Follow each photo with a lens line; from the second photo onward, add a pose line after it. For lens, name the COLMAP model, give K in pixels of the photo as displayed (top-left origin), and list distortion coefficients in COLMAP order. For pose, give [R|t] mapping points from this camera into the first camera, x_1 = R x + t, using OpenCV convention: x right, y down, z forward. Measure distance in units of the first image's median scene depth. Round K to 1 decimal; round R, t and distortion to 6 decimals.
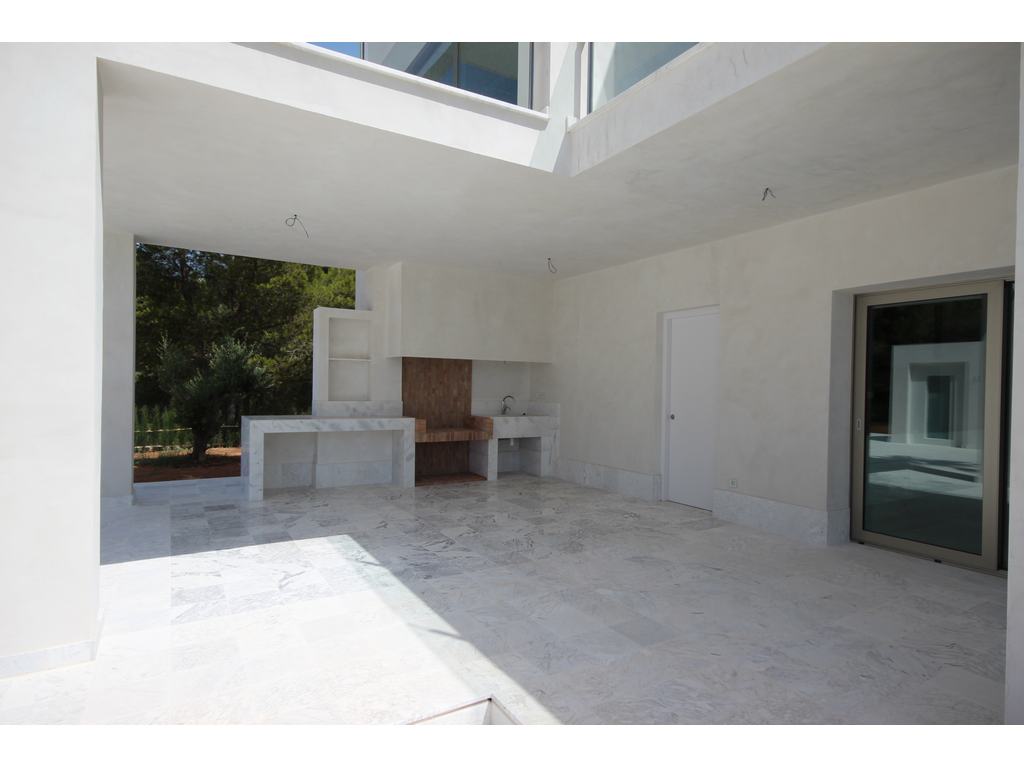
lens RADIAL K [[537.7, 0, 512.0], [0, 537.7, 384.0], [0, 0, 1]] dist [0.000387, 0.000065]
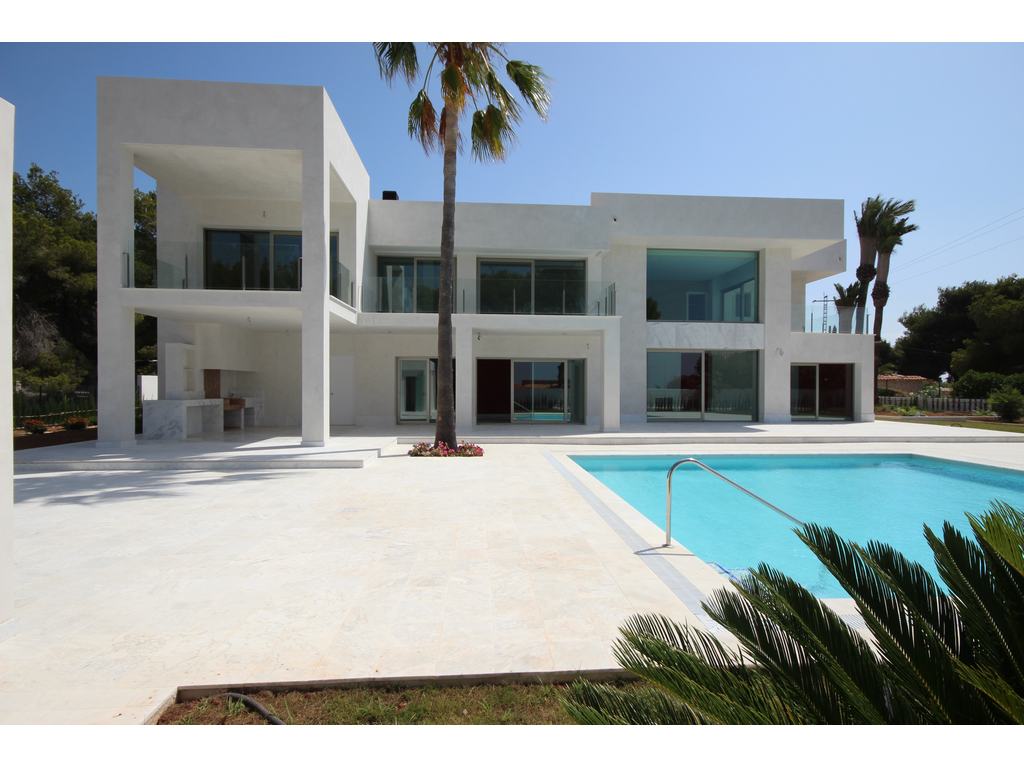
lens RADIAL K [[539.9, 0, 512.0], [0, 539.9, 384.0], [0, 0, 1]] dist [-0.000538, -0.000101]
pose [[0.478522, -0.015209, 0.877944, -1.355476], [0.016963, 0.999824, 0.008075, 0.011079], [-0.877912, 0.011029, 0.478695, -0.889736]]
